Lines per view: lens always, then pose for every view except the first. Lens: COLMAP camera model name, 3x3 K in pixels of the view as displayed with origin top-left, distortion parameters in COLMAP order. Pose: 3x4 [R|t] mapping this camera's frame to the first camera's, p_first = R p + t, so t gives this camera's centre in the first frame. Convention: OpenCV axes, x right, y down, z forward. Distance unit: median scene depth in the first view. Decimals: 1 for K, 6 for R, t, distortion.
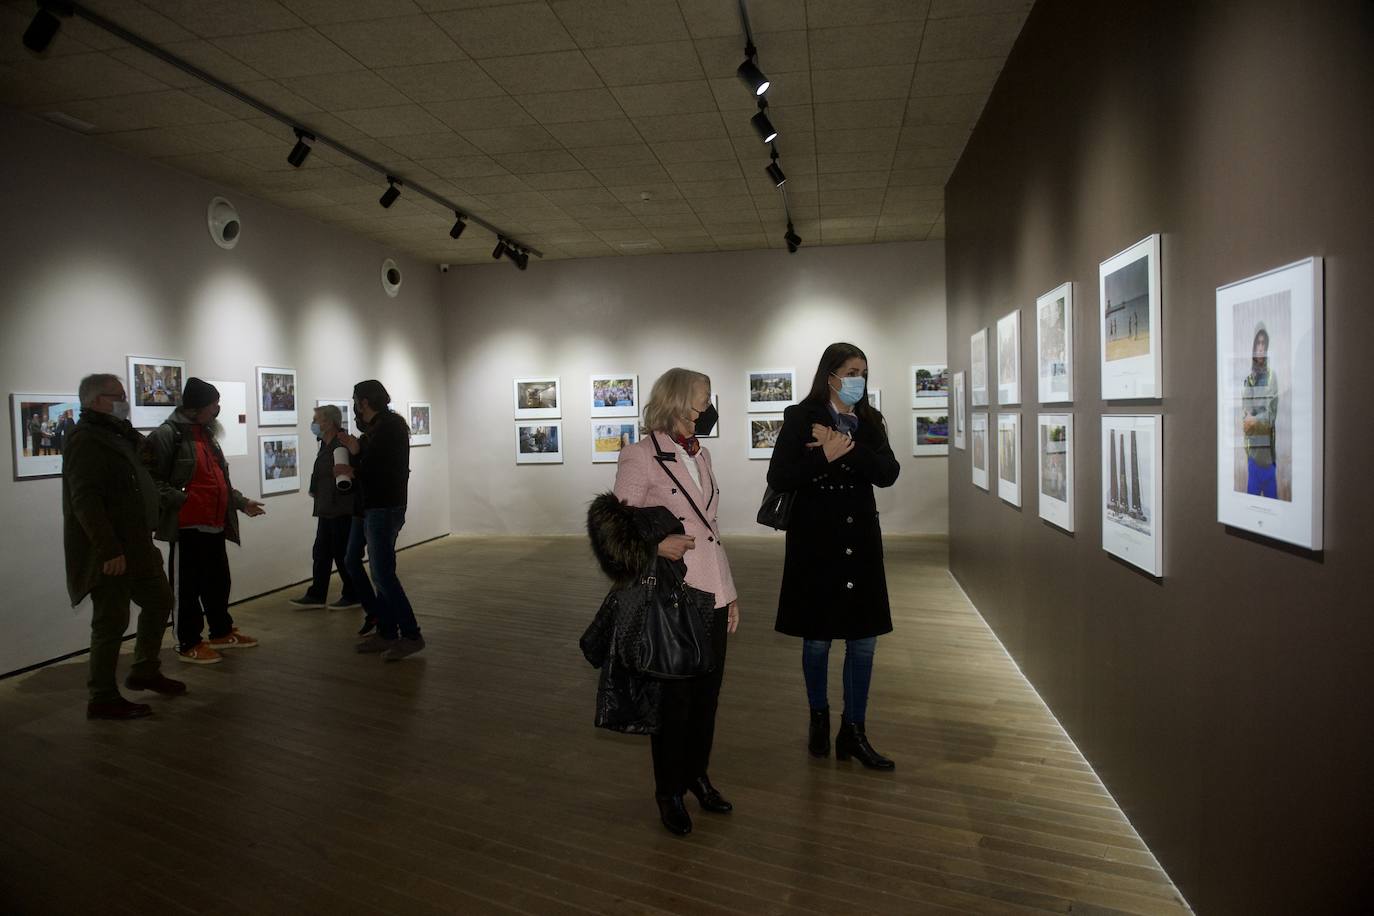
lens RADIAL K [[943.0, 0, 692.1], [0, 943.0, 463.4], [0, 0, 1]] dist [-0.039903, -0.010626]
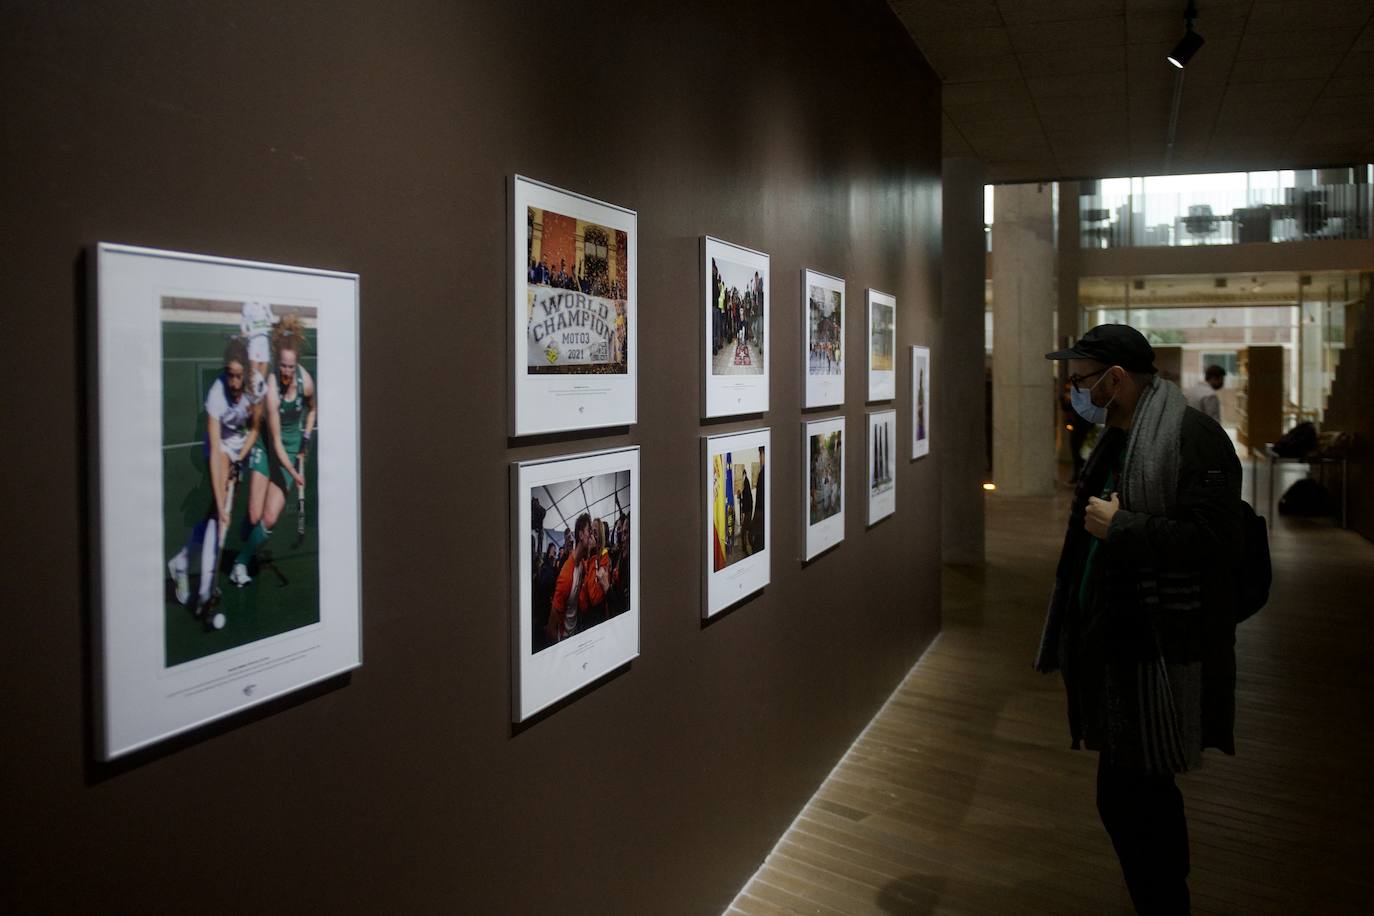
lens RADIAL K [[1252.4, 0, 684.3], [0, 1252.4, 394.7], [0, 0, 1]] dist [-0.037528, -0.003835]
pose [[-0.979569, 0.024961, 0.199551, 0.174538], [0.037652, 0.997485, 0.060055, -0.090454], [-0.197551, 0.066342, -0.978045, 1.302852]]
